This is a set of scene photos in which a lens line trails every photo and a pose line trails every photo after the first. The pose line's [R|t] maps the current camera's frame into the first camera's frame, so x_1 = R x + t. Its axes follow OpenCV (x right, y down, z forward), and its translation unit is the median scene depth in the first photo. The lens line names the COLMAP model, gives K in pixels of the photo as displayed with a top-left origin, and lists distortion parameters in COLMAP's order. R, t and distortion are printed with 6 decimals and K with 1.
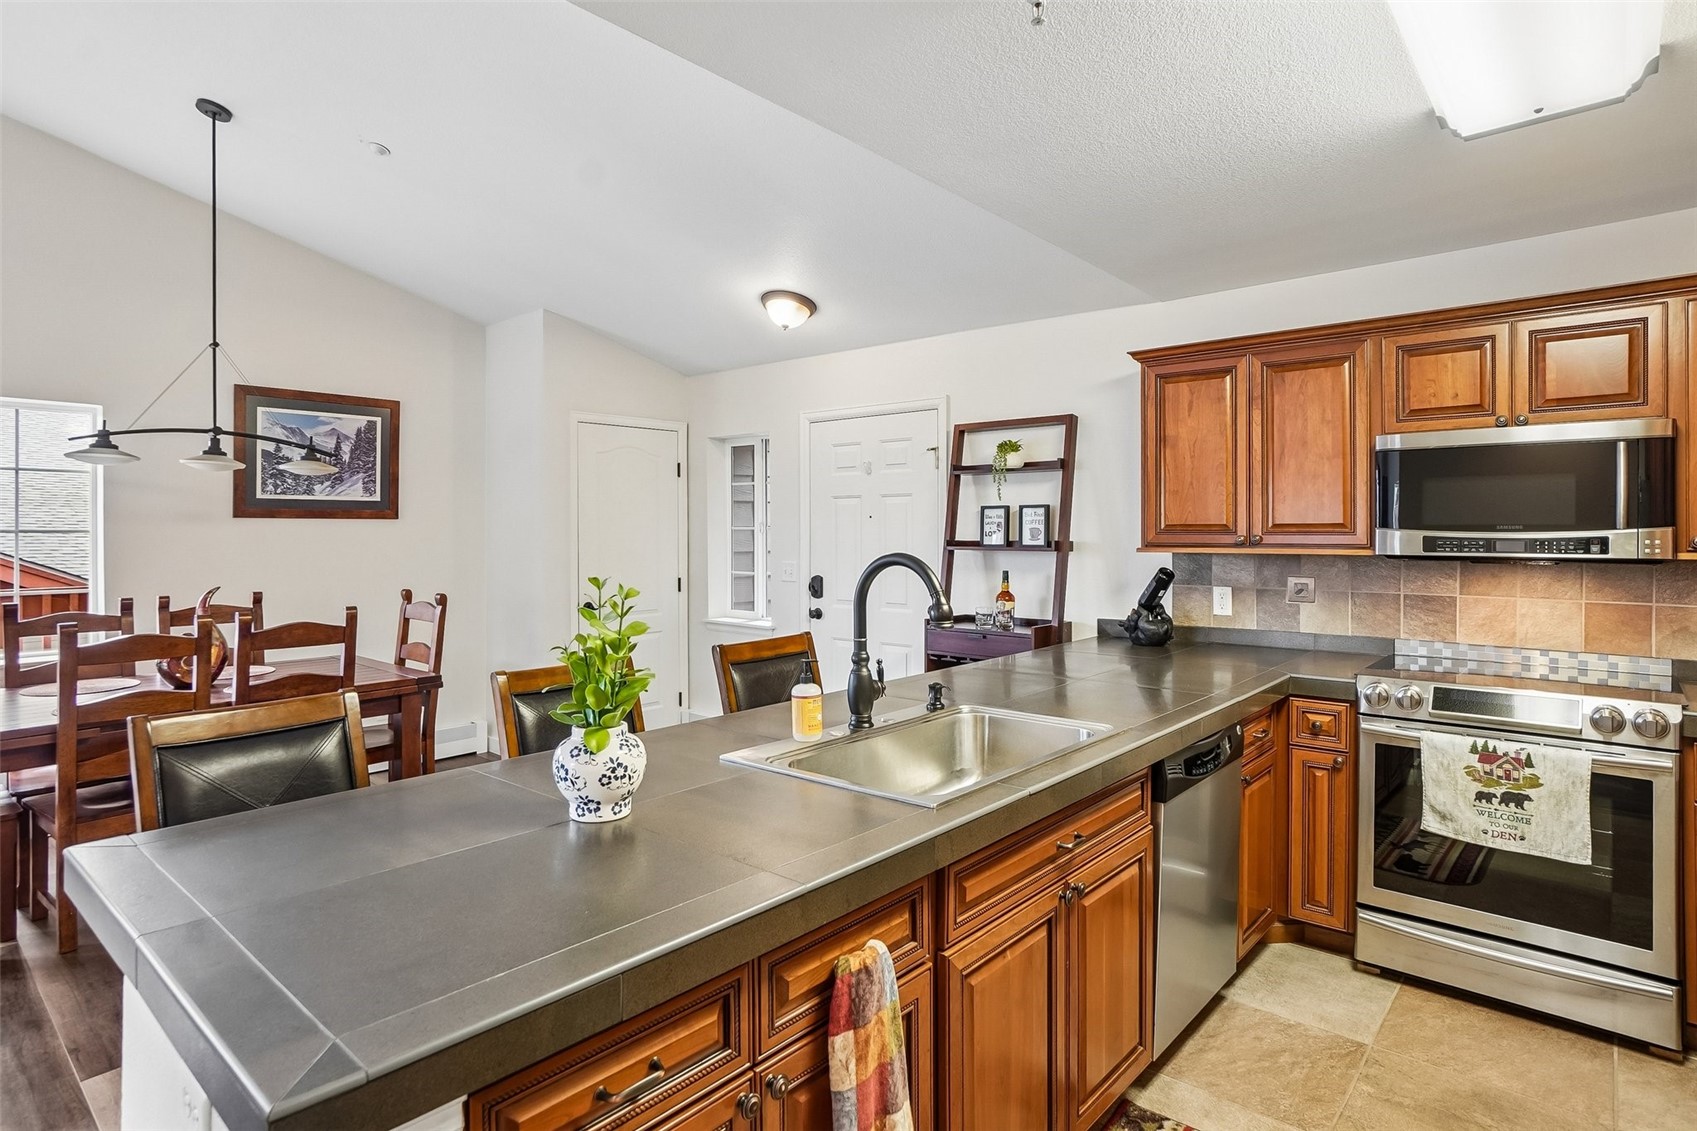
lens RADIAL K [[909.8, 0, 828.0], [0, 909.8, 532.8], [0, 0, 1]] dist [-0.028127, 0.017898]
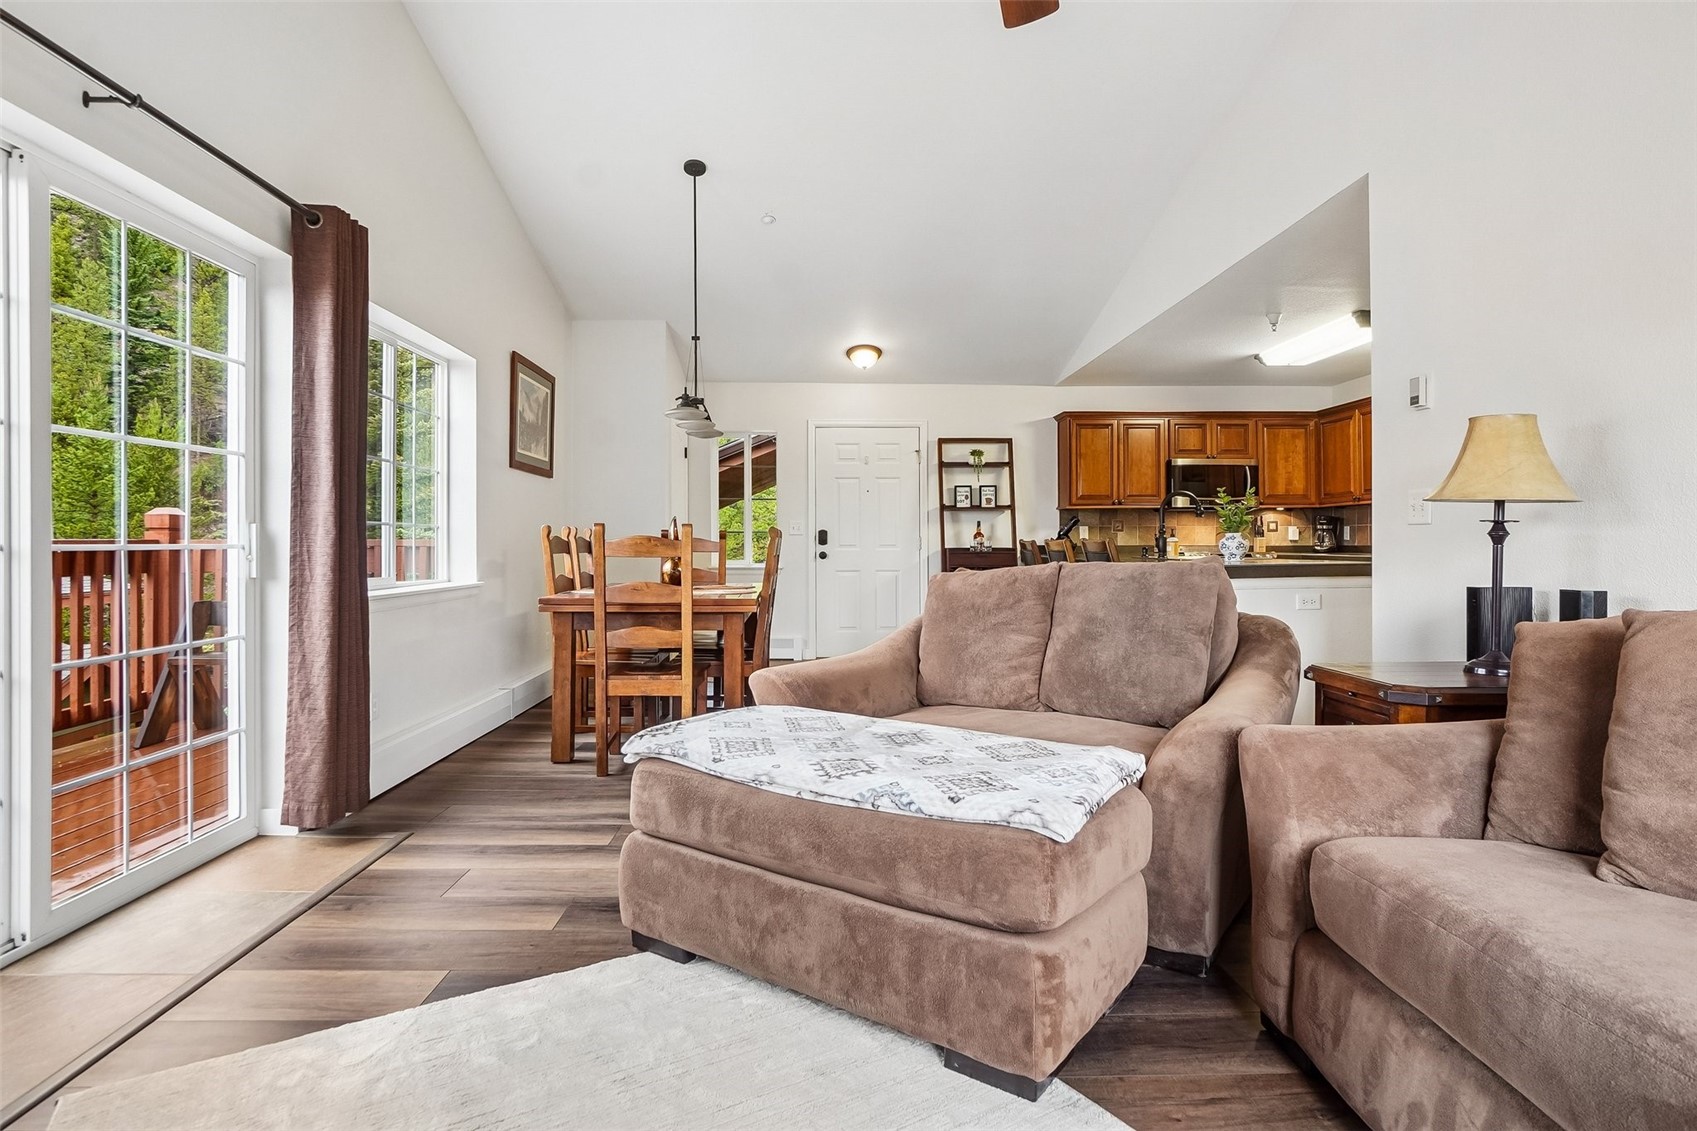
lens RADIAL K [[893.7, 0, 857.0], [0, 893.7, 546.8], [0, 0, 1]] dist [-0.006060, -0.000132]
pose [[0.720286, -0.003491, 0.693669, -1.569455], [0.004298, 0.999991, 0.000569, 0.117264], [-0.693664, 0.002572, 0.720294, -0.151751]]
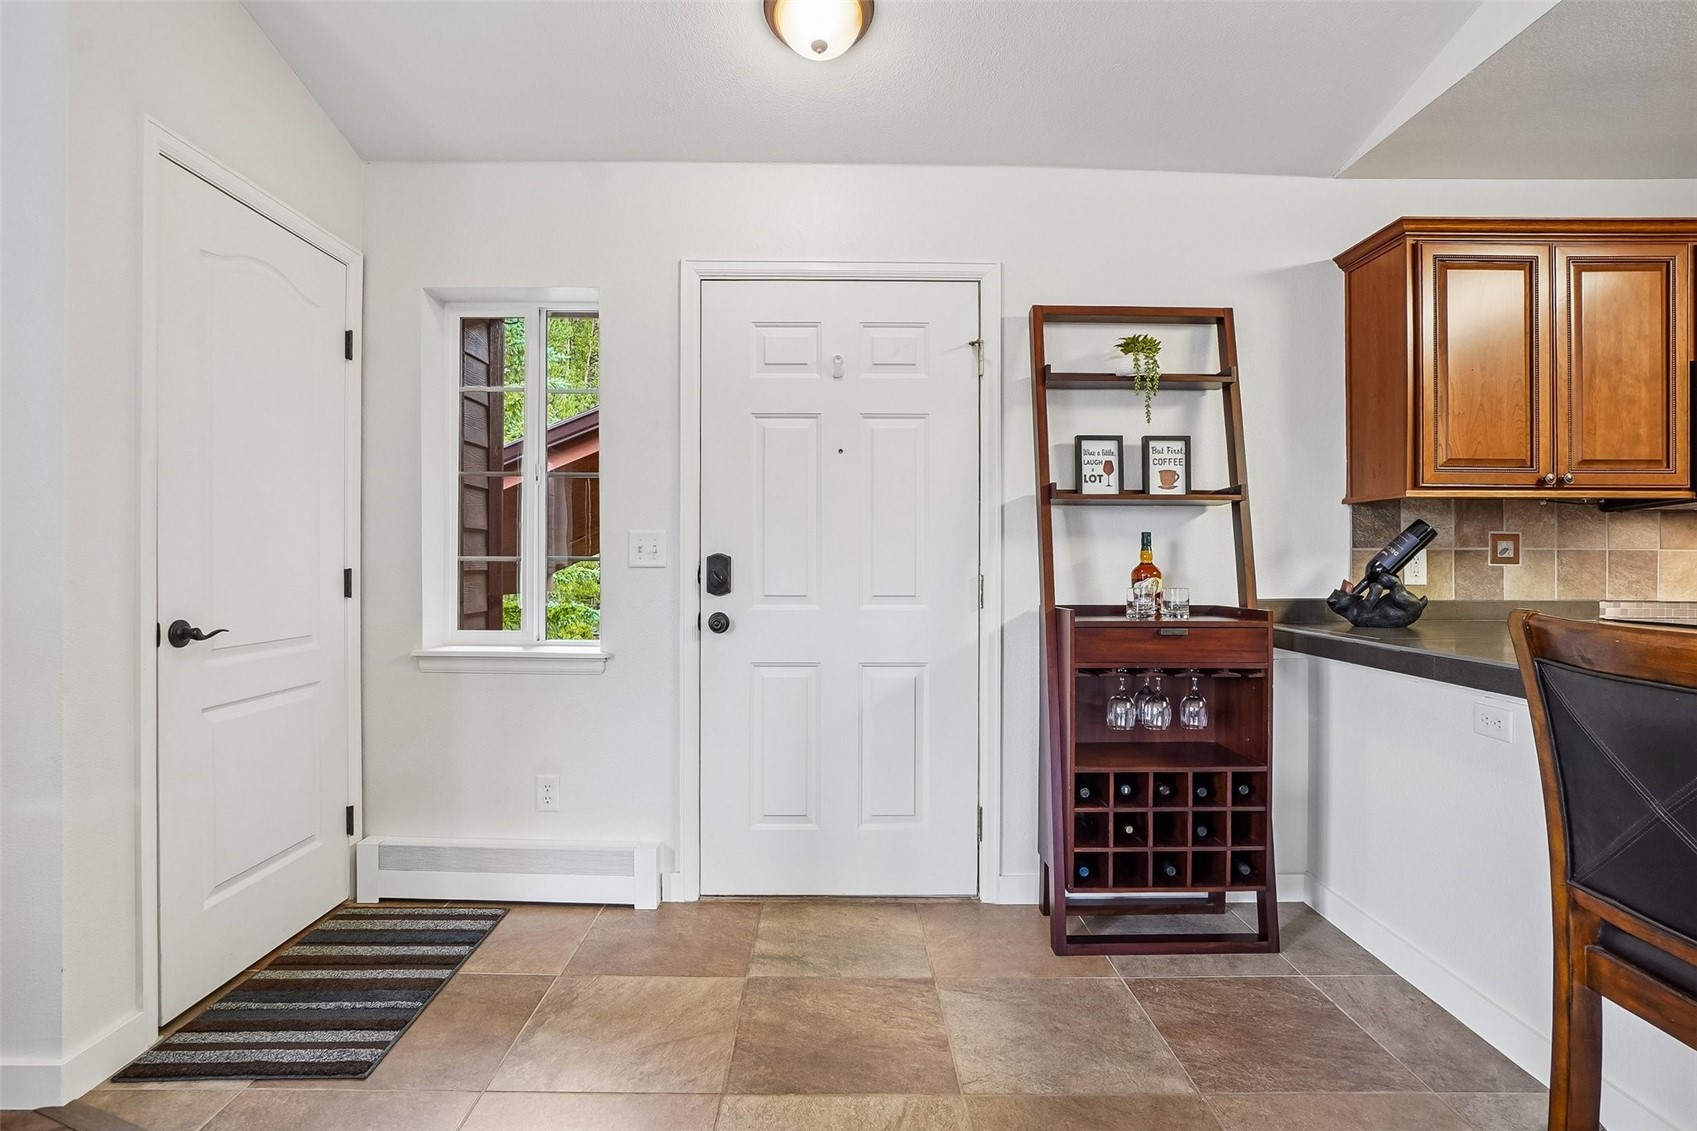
lens RADIAL K [[854.5, 0, 849.2], [0, 854.5, 562.0], [0, 0, 1]] dist [-0.038008, 0.011749]
pose [[0.740224, 0.006563, 0.672328, -0.481690], [-0.002868, 0.999974, -0.006603, 0.087049], [-0.672354, 0.002959, 0.740224, 0.889433]]
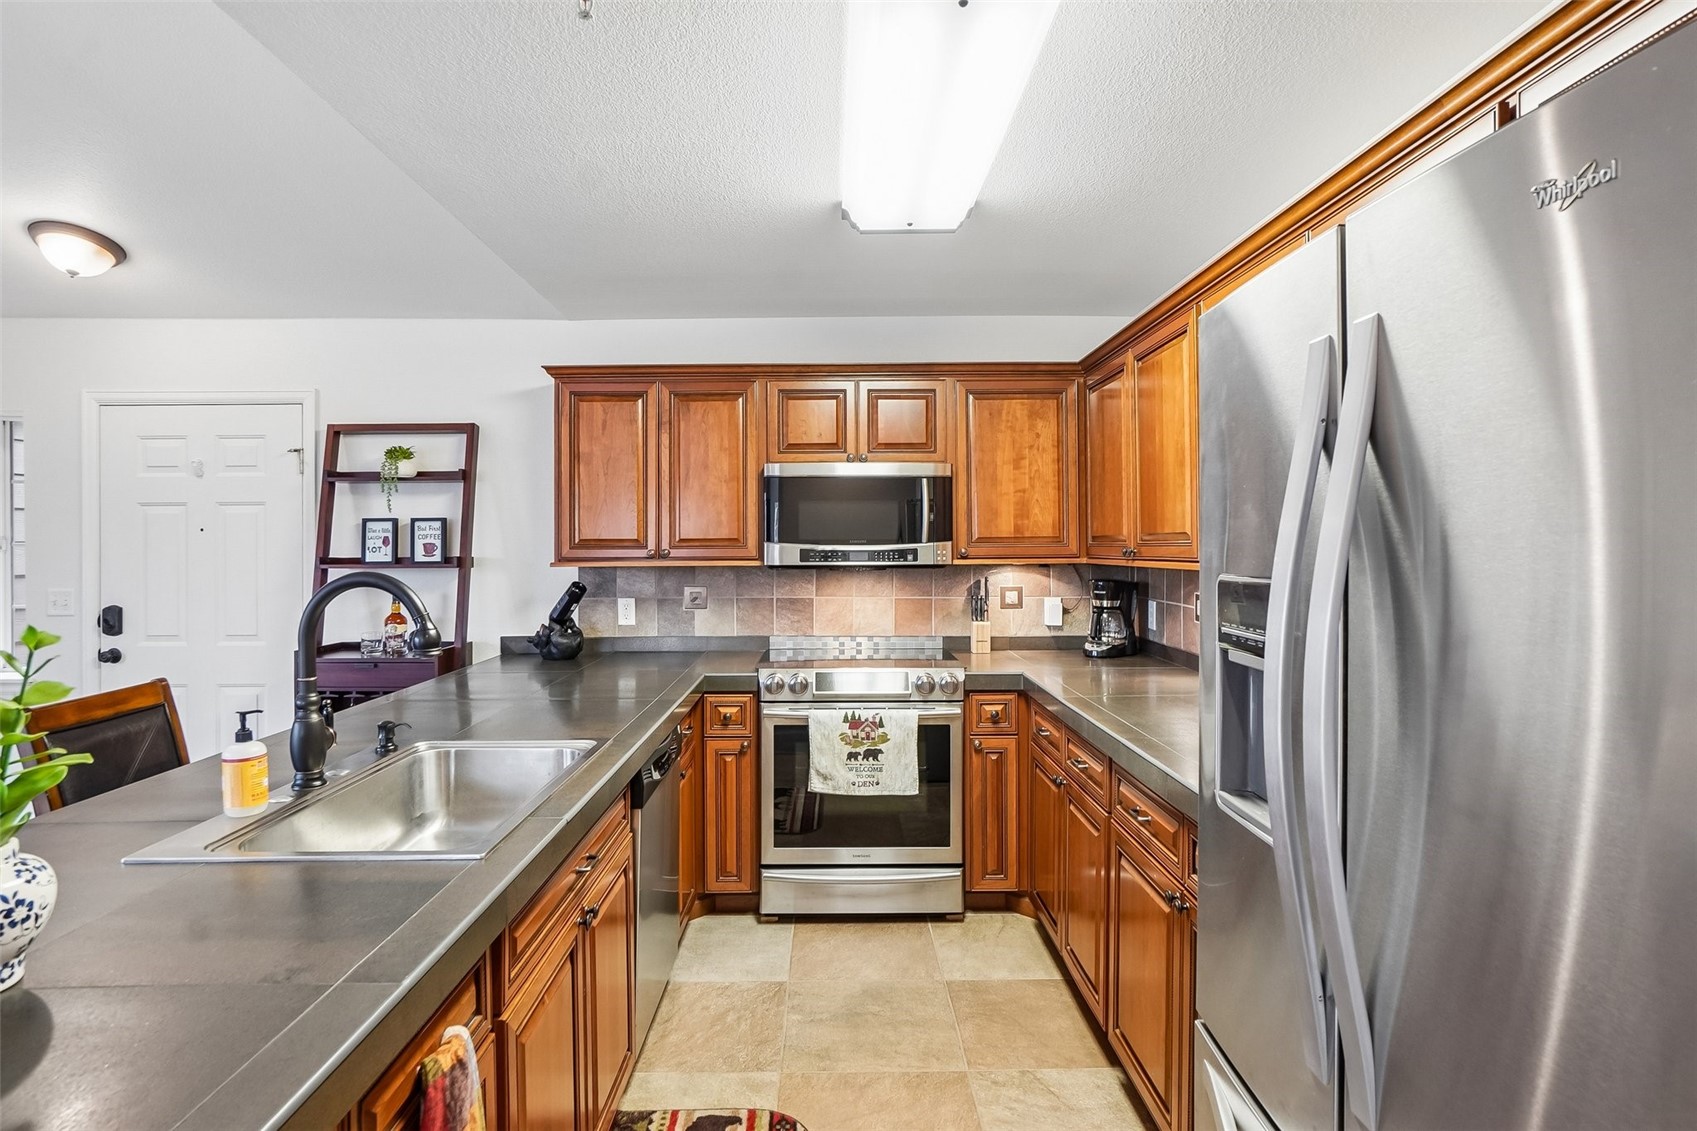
lens RADIAL K [[909.8, 0, 831.4], [0, 909.8, 542.1], [0, 0, 1]] dist [-0.028127, 0.017898]
pose [[0.744457, -0.001008, 0.667670, -0.106393], [0.005610, 0.999973, -0.004746, 0.000285], [-0.667647, 0.007279, 0.744442, 0.055476]]
